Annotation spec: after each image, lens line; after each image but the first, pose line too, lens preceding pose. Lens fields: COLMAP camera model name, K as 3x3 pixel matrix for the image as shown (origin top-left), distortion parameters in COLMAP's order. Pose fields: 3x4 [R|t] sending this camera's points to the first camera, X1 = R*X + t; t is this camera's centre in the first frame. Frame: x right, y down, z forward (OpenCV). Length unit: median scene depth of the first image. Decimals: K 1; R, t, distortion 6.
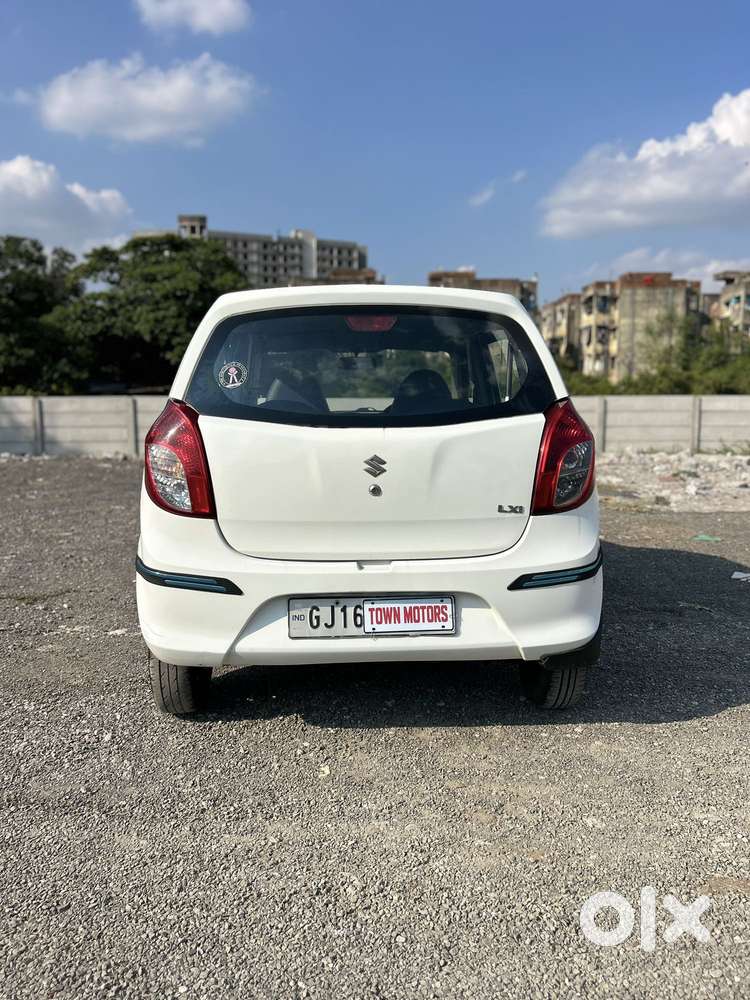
lens RADIAL K [[769.7, 0, 375.0], [0, 769.7, 500.0], [0, 0, 1]] dist [0.055055, -0.037734]
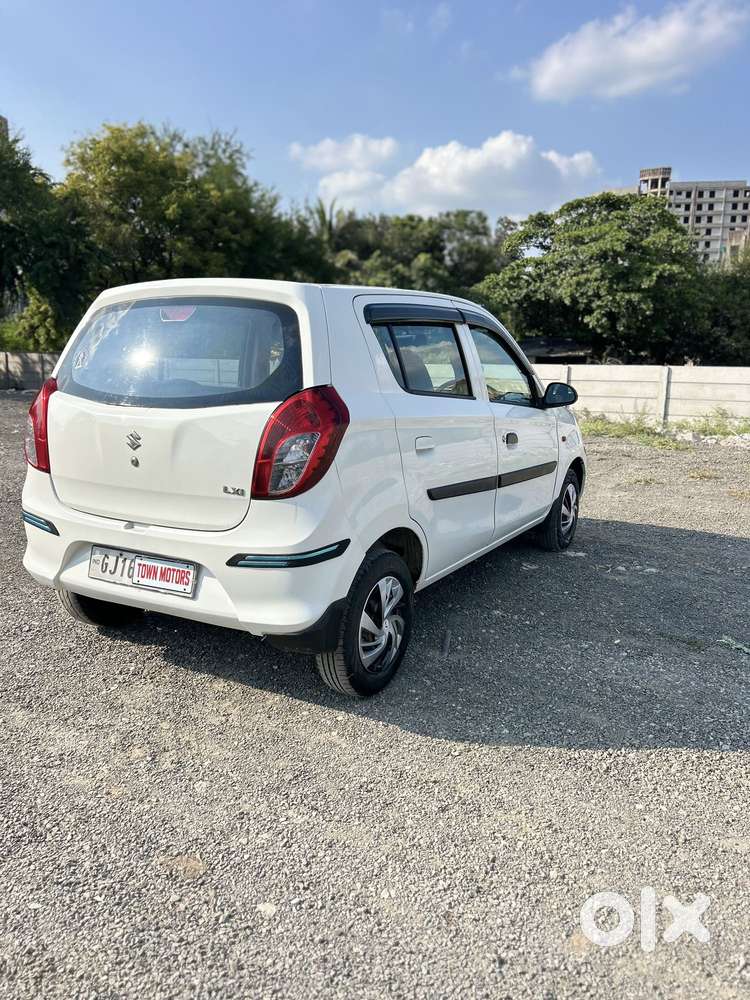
lens RADIAL K [[786.5, 0, 375.0], [0, 786.5, 500.0], [0, 0, 1]] dist [0.002856, -0.029951]
pose [[0.844050, 0.107499, -0.525379, 0.174381], [-0.084558, 0.994125, 0.067562, -0.012512], [0.529555, -0.012601, 0.848182, 0.034694]]
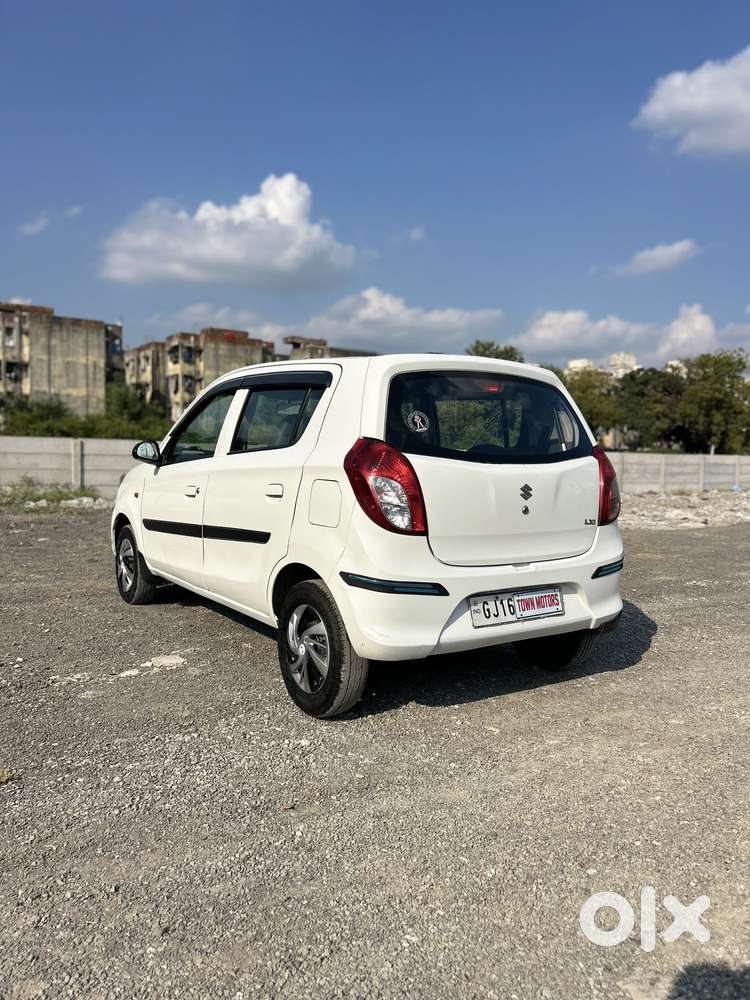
lens RADIAL K [[765.4, 0, 375.4], [0, 765.4, 515.0], [0, 0, 1]] dist [0.094237, -0.000232]
pose [[0.852675, -0.025742, 0.521807, -0.172680], [0.046746, 0.998538, -0.027125, 0.003707], [-0.520346, 0.047522, 0.852632, -0.001455]]
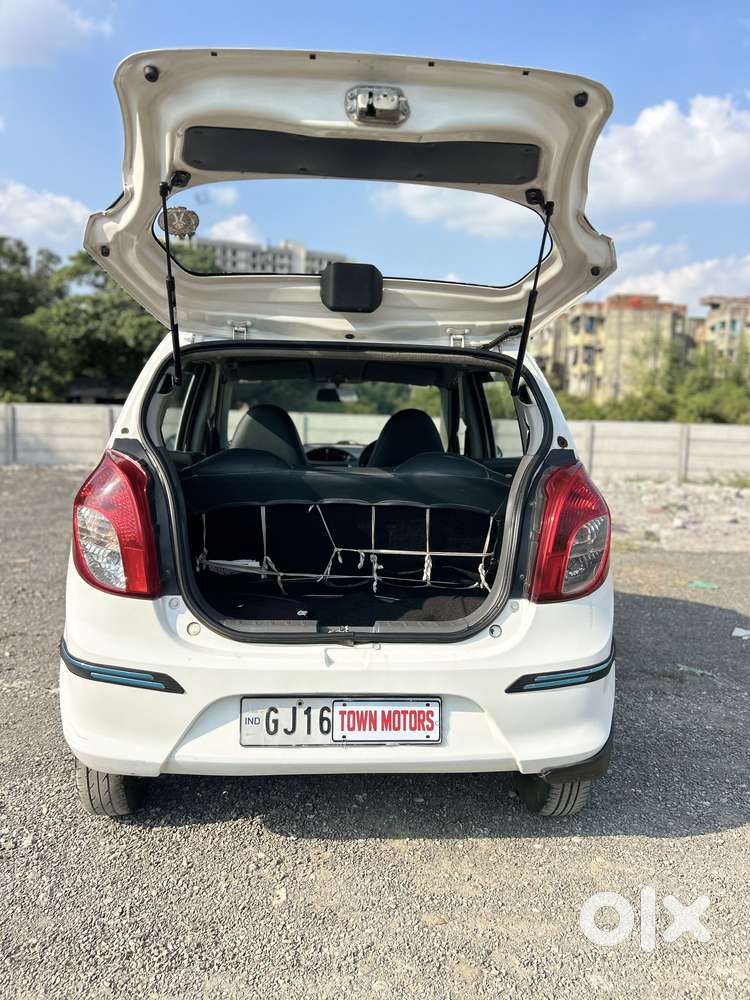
lens RADIAL K [[769.7, 0, 375.0], [0, 769.7, 500.0], [0, 0, 1]] dist [0.055055, -0.037734]
pose [[0.999324, 0.029359, 0.022125, 0.001419], [-0.029050, 0.999478, -0.014125, -0.015113], [-0.022528, 0.013473, 0.999655, 0.029437]]
